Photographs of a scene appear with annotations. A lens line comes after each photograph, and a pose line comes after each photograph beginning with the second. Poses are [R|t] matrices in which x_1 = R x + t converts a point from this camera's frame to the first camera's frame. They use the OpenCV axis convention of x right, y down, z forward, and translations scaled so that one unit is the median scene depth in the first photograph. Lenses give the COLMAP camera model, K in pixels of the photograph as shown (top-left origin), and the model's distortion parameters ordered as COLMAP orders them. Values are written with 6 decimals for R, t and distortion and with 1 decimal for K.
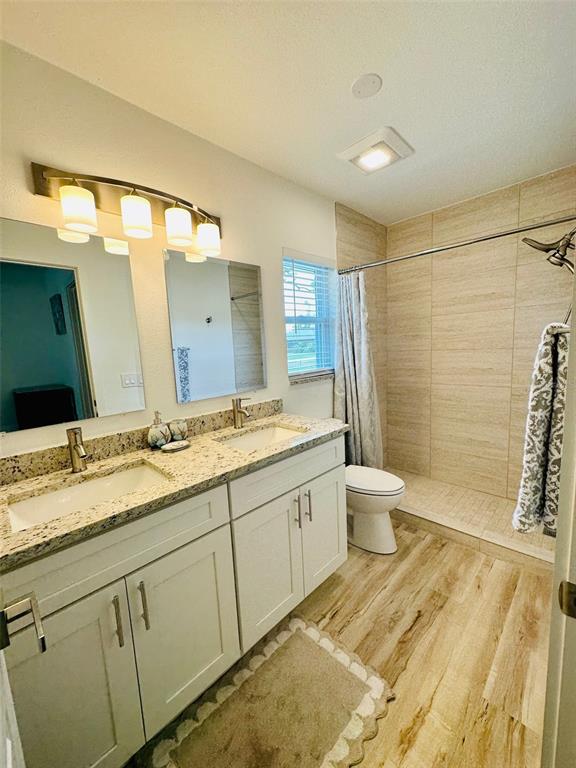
lens RADIAL K [[306.7, 0, 288.5], [0, 306.7, 383.2], [0, 0, 1]] dist [-0.001070, 0.000375]
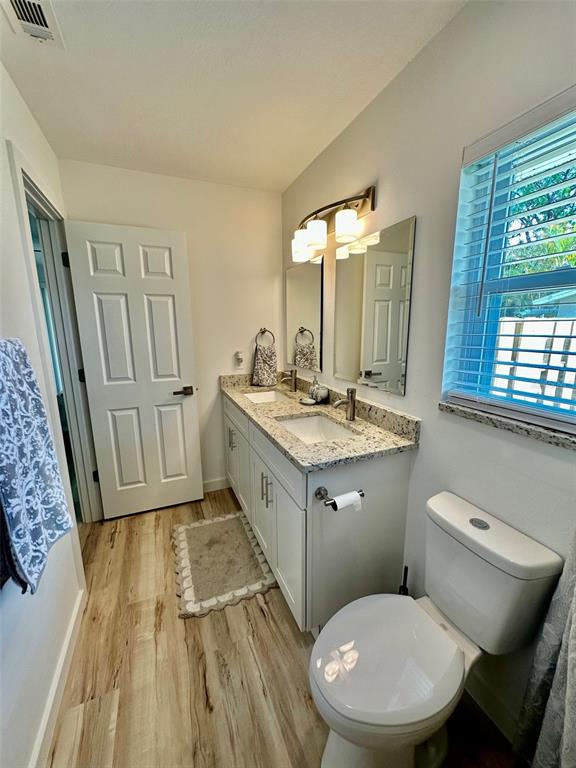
lens RADIAL K [[306.7, 0, 288.4], [0, 306.7, 384.1], [0, 0, 1]] dist [-0.001070, 0.000375]
pose [[-0.369624, 0.229358, -0.900429, 0.889971], [-0.093368, 0.954984, 0.281582, -0.251199], [0.924479, 0.188151, -0.331570, 1.335204]]
